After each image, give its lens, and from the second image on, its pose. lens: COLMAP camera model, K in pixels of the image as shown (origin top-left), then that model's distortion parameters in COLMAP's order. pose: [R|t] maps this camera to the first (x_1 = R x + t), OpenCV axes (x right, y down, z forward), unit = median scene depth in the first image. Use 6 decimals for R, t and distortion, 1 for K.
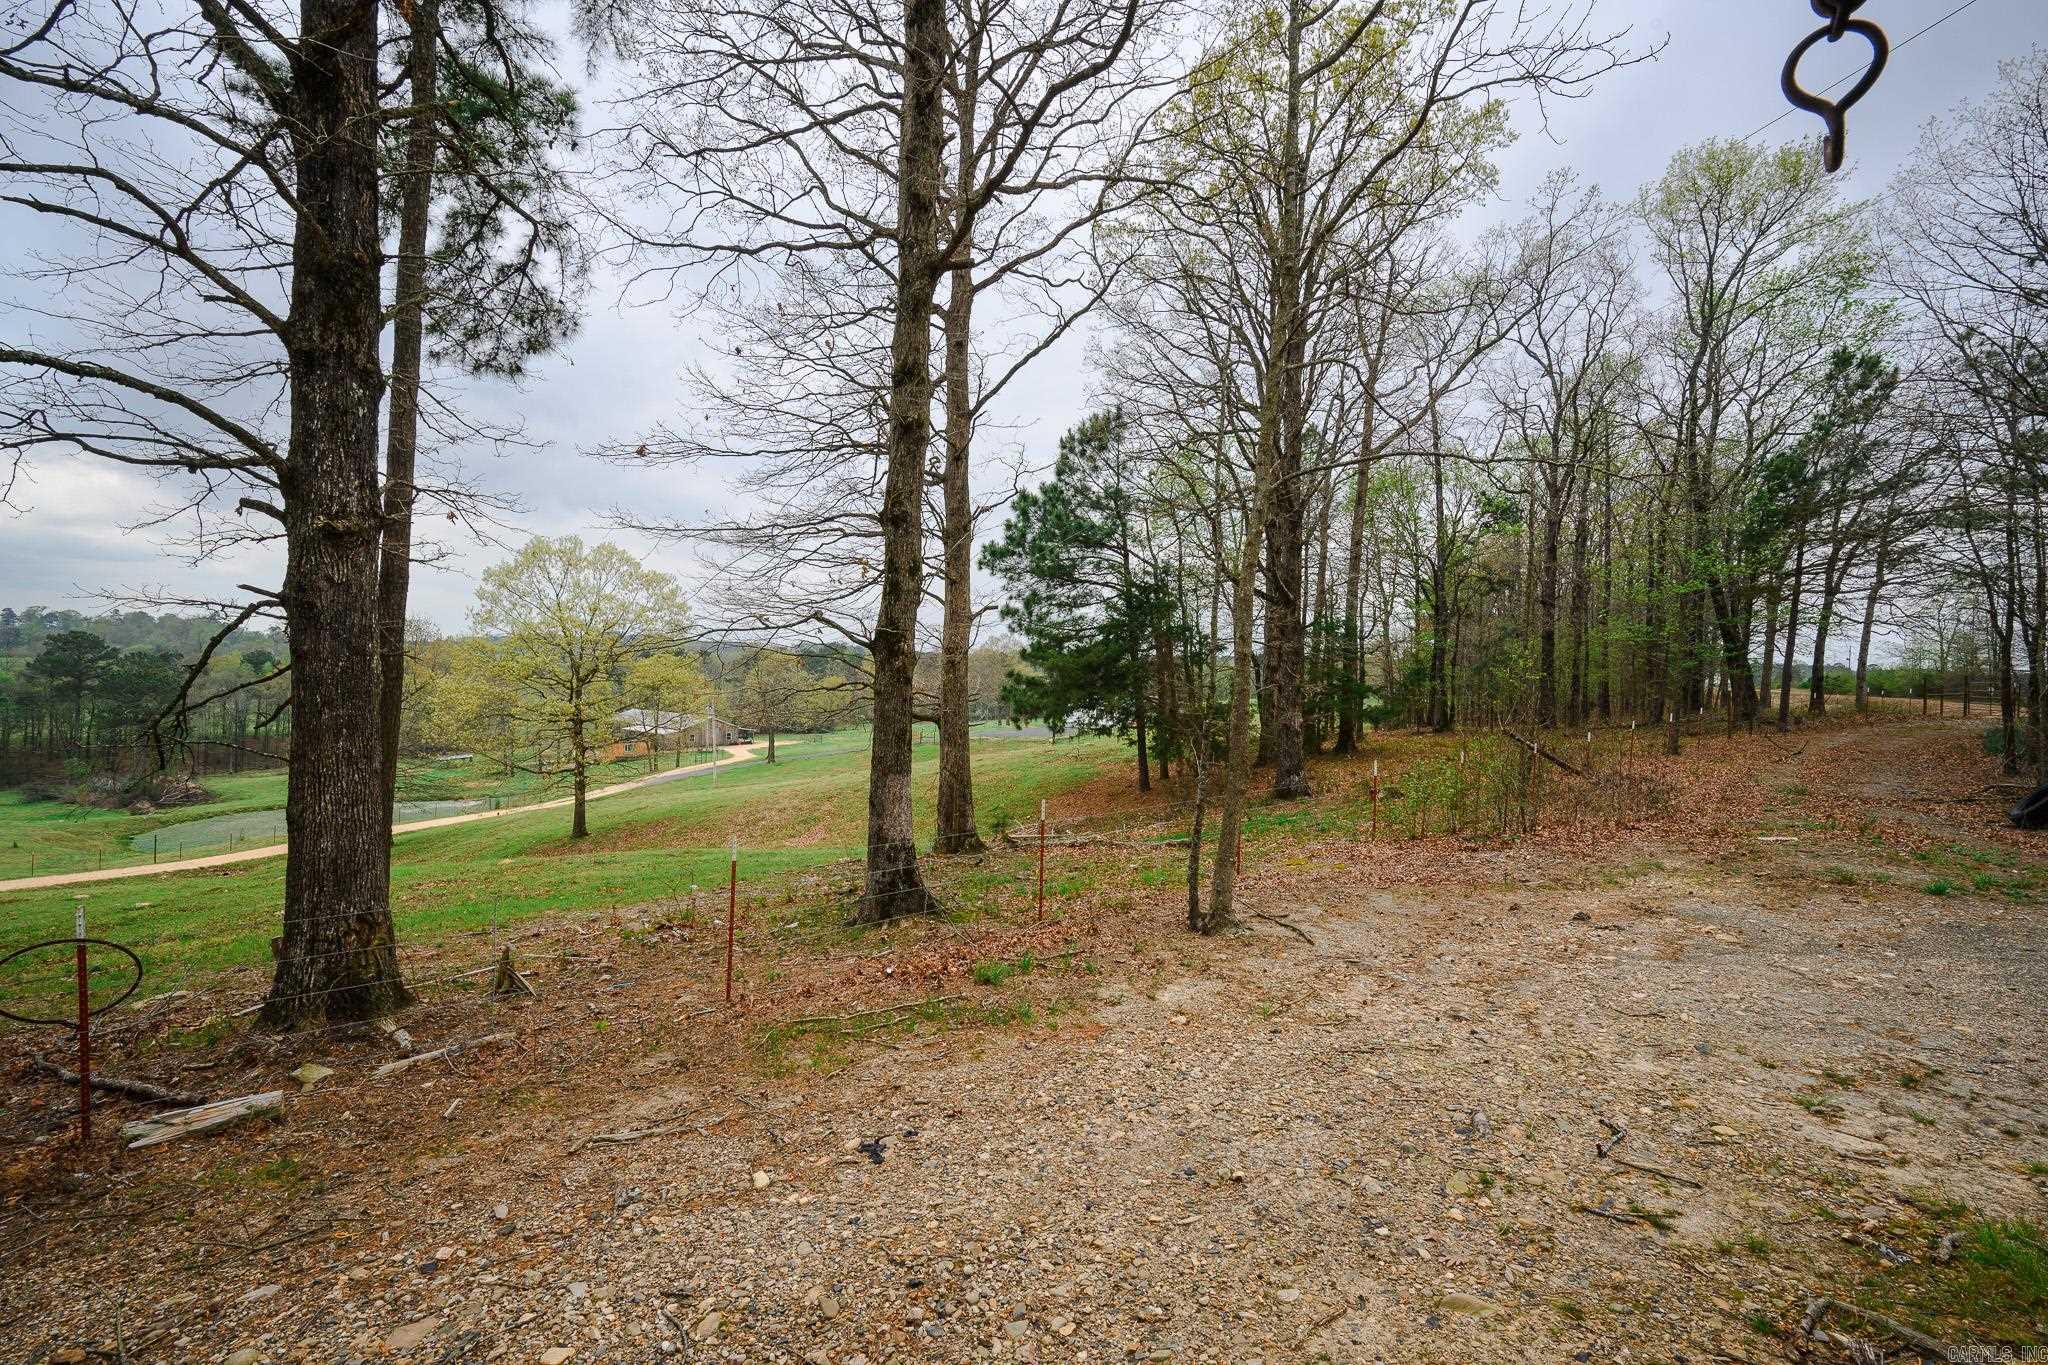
lens RADIAL K [[933.7, 0, 1022.7], [0, 933.7, 682.2], [0, 0, 1]] dist [0.000456, -0.000171]
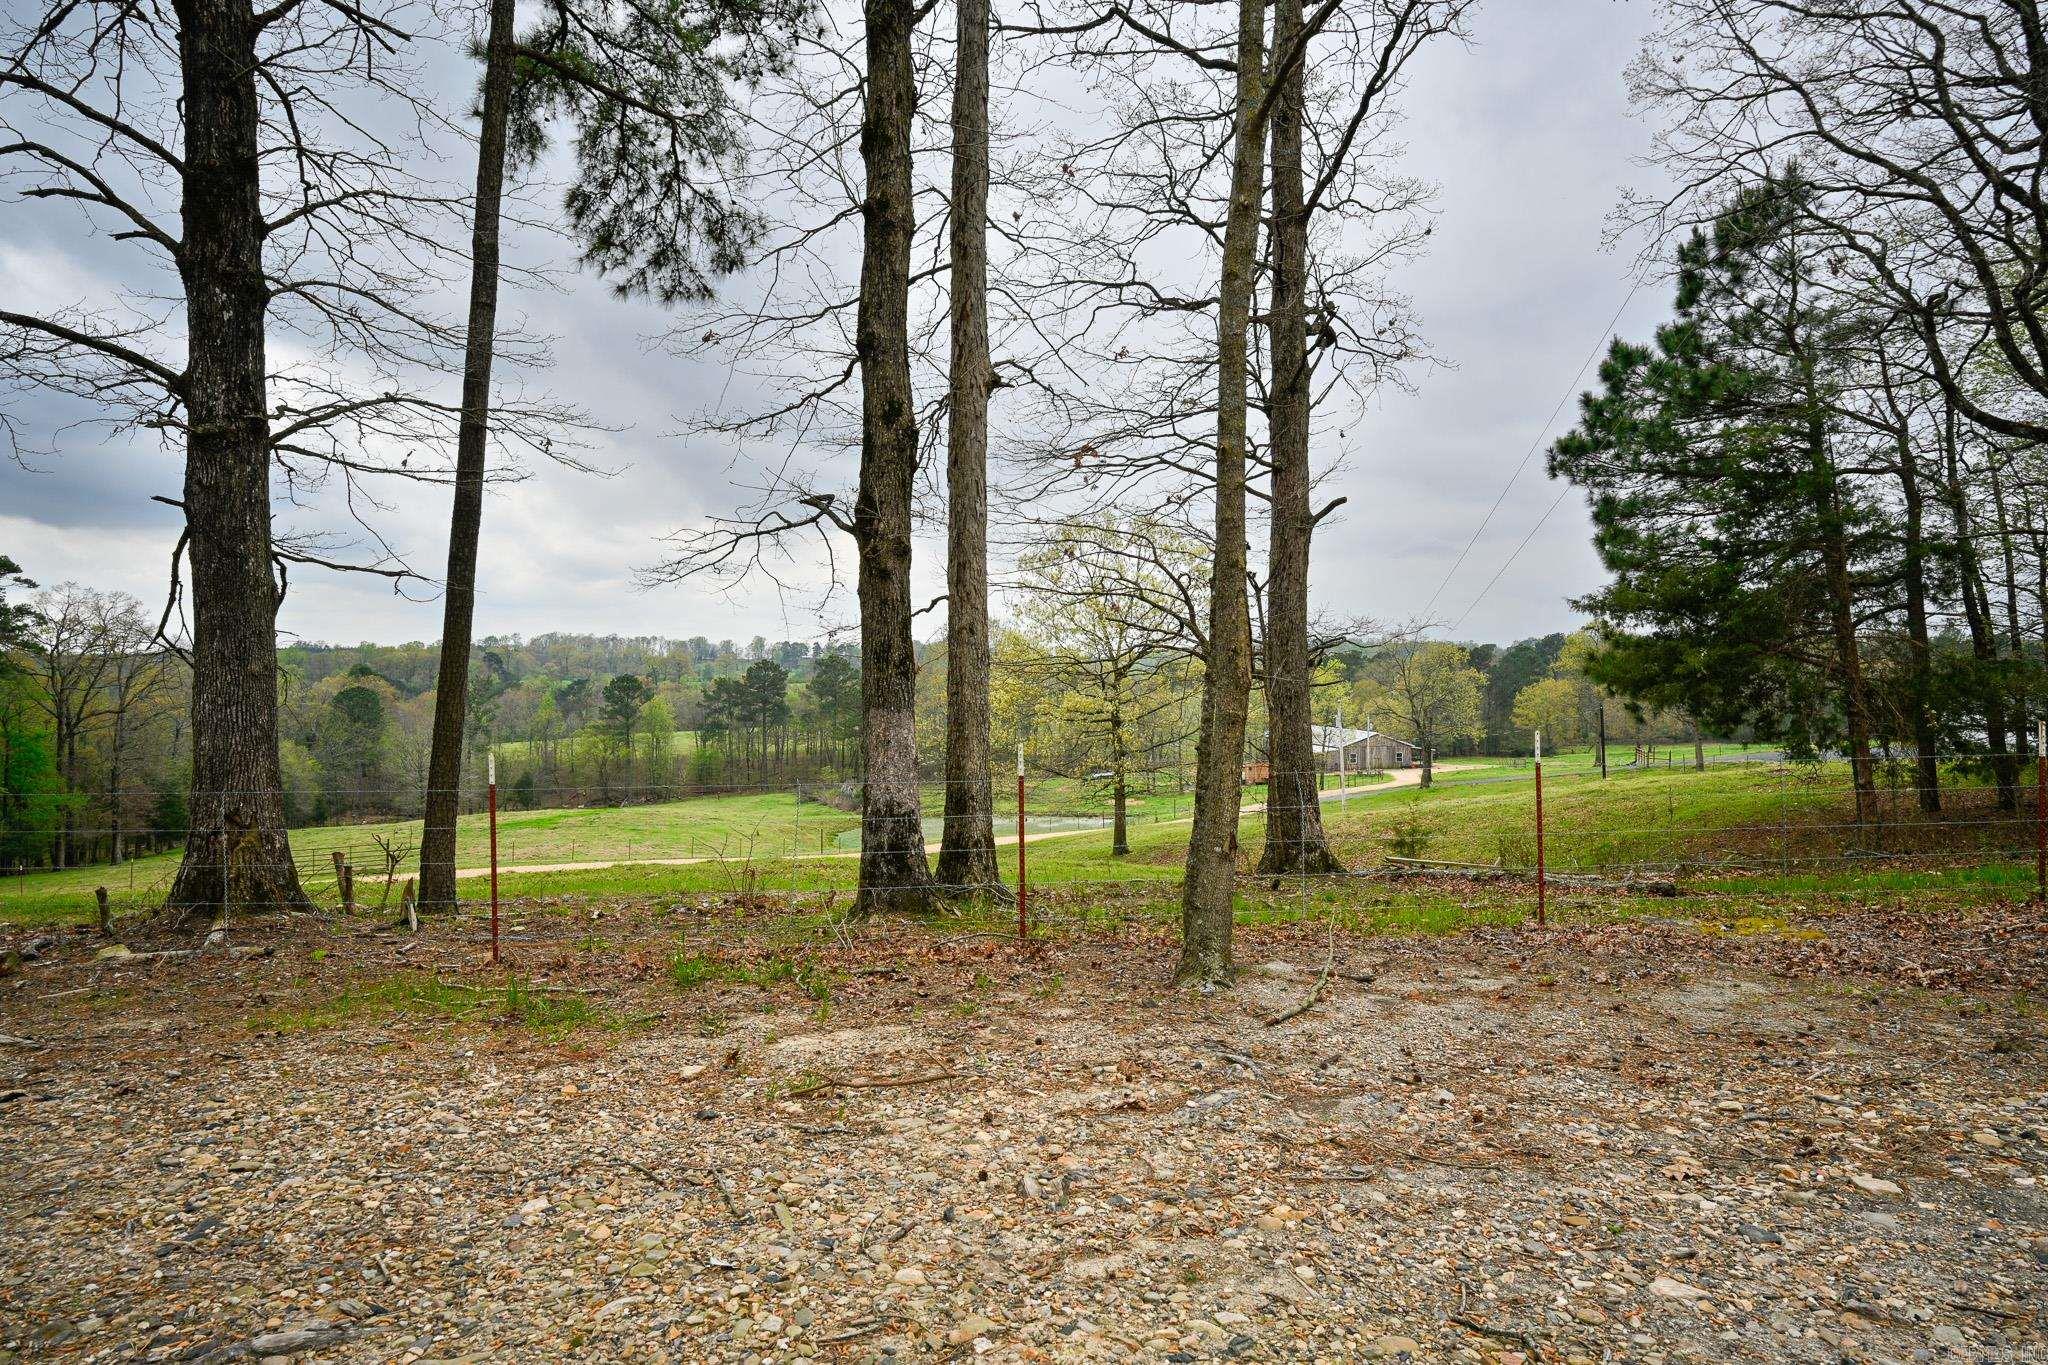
lens RADIAL K [[1137.0, 0, 1023.1], [0, 1137.0, 688.6], [0, 0, 1]] dist [-0.000146, 0.000527]
pose [[0.769733, -0.024678, -0.637889, 0.343623], [0.017066, 0.999691, -0.018082, 0.070810], [0.638138, 0.003032, 0.769916, 0.282905]]
